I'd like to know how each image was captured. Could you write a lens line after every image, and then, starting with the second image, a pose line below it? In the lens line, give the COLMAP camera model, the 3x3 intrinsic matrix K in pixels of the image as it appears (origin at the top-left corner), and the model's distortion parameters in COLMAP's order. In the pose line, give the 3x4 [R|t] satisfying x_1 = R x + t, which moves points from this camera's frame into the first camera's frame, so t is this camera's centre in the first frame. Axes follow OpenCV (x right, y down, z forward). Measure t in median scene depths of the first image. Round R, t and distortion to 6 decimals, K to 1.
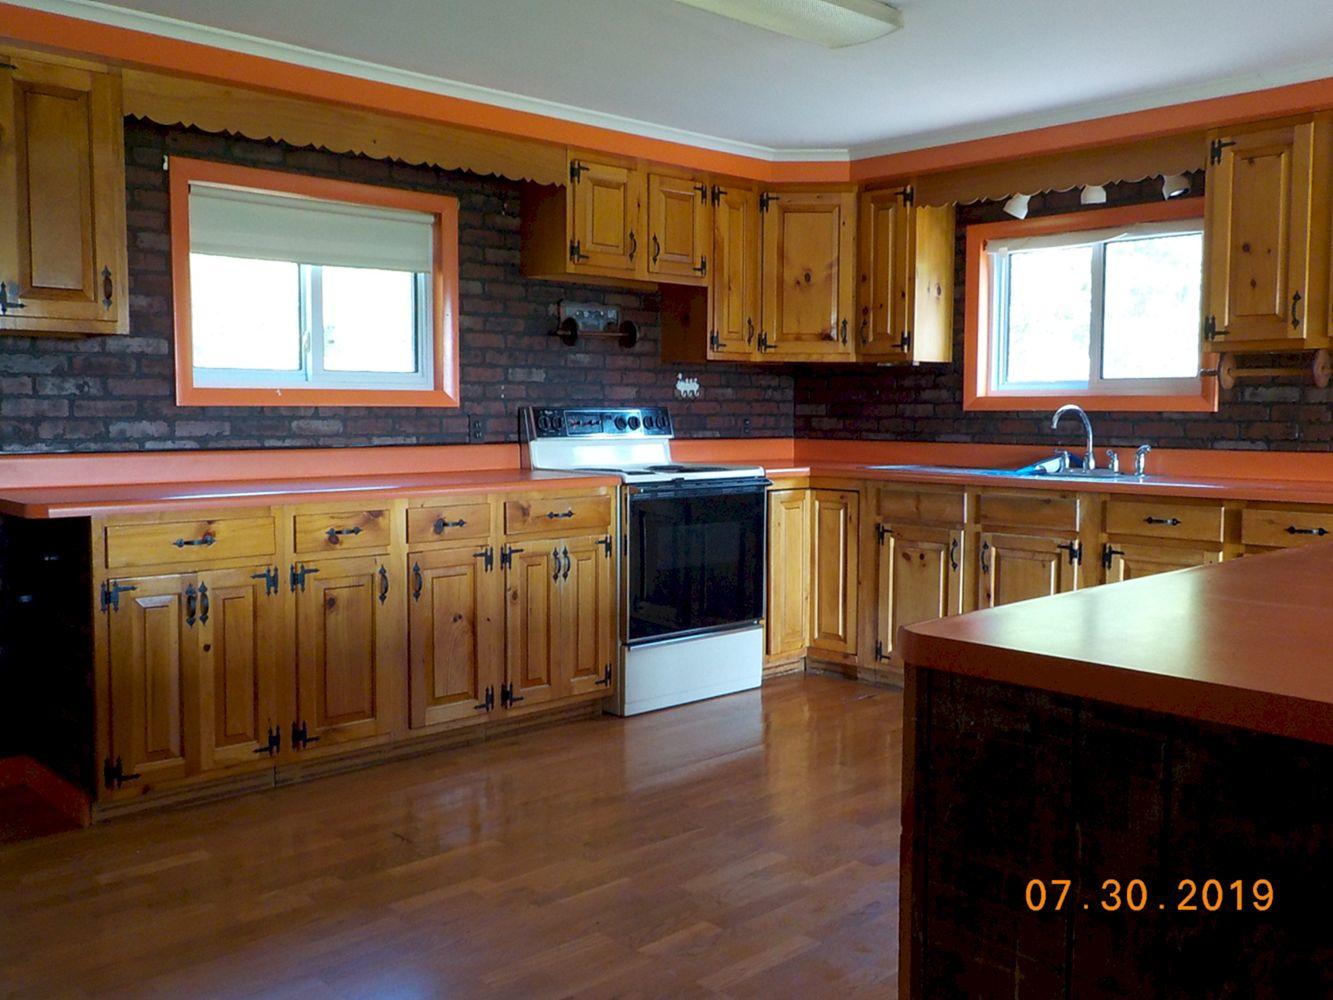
lens RADIAL K [[1232.9, 0, 666.0], [0, 1232.9, 500.2], [0, 0, 1]] dist [0.032599, 0.000000]
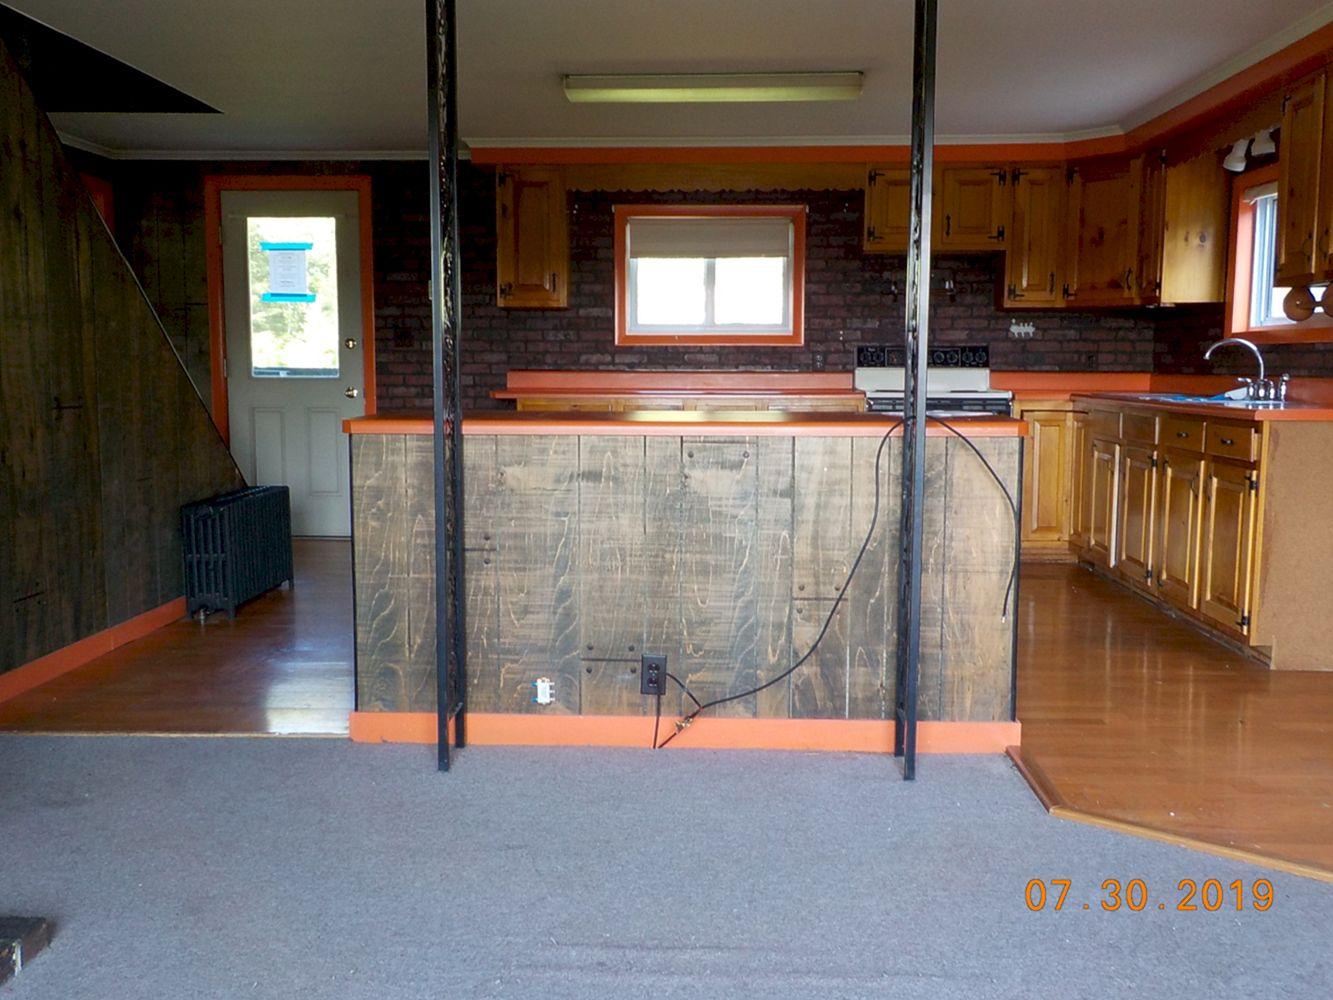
lens RADIAL K [[1232.9, 0, 666.9], [0, 1232.9, 499.3], [0, 0, 1]] dist [0.032599, 0.000000]
pose [[0.697705, 0.078748, -0.712044, 0.771272], [-0.055334, 0.996894, 0.056032, 0.033281], [0.714245, 0.000307, 0.699896, -0.152458]]
